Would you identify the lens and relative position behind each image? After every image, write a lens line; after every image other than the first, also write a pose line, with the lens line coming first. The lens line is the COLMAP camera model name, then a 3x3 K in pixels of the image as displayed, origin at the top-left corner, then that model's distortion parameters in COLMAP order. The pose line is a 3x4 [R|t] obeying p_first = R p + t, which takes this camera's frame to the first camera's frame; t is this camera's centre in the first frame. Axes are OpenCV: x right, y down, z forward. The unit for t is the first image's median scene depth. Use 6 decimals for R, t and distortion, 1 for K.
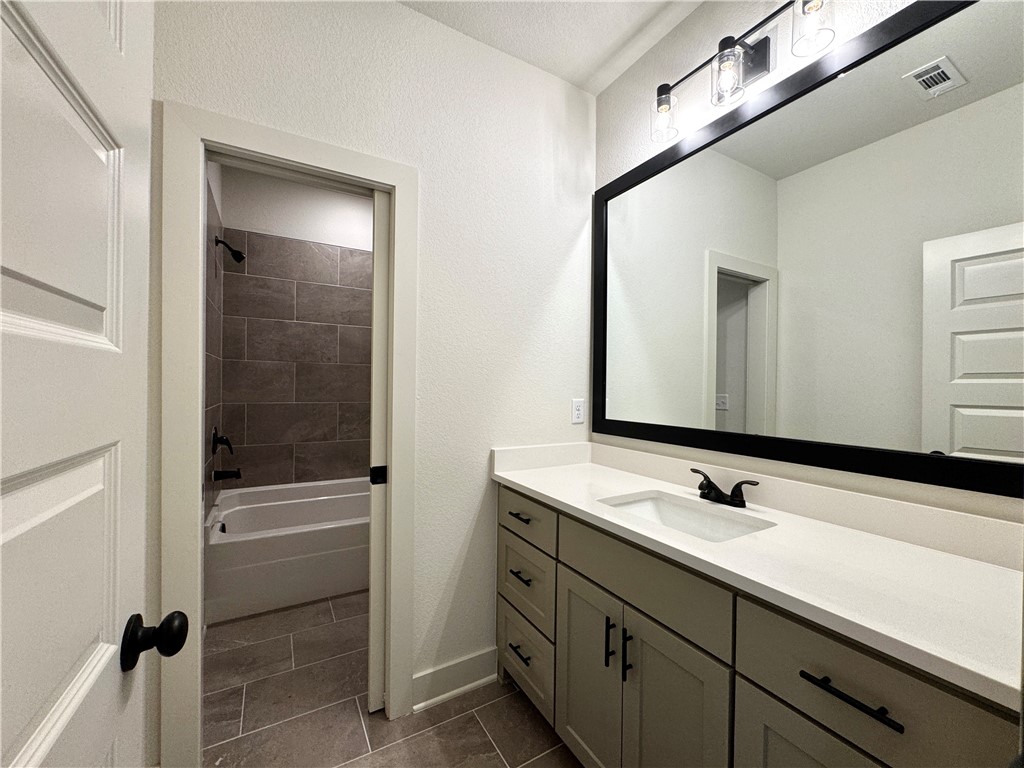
lens RADIAL K [[408.5, 0, 512.0], [0, 408.5, 384.0], [0, 0, 1]] dist [-0.003977, -0.000194]
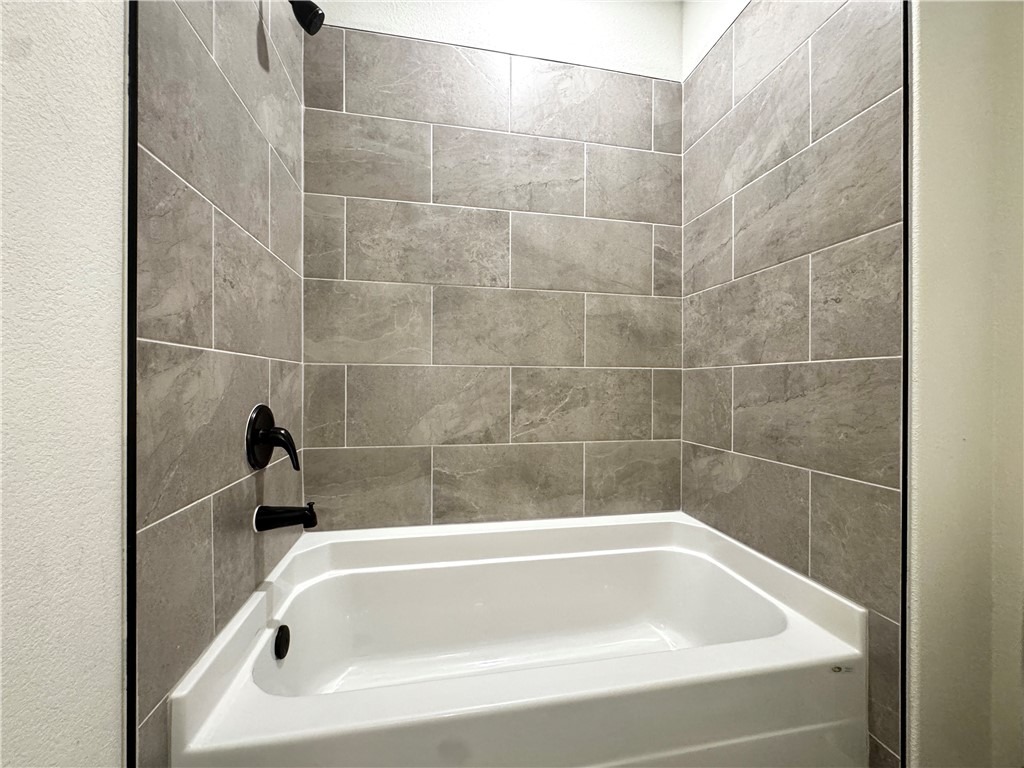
lens RADIAL K [[408.5, 0, 512.0], [0, 408.5, 384.0], [0, 0, 1]] dist [-0.003977, -0.000194]
pose [[0.942884, -0.006694, -0.333054, -0.273620], [0.008019, 0.999964, 0.002605, 0.068830], [0.333025, -0.005127, 0.942904, 0.560921]]
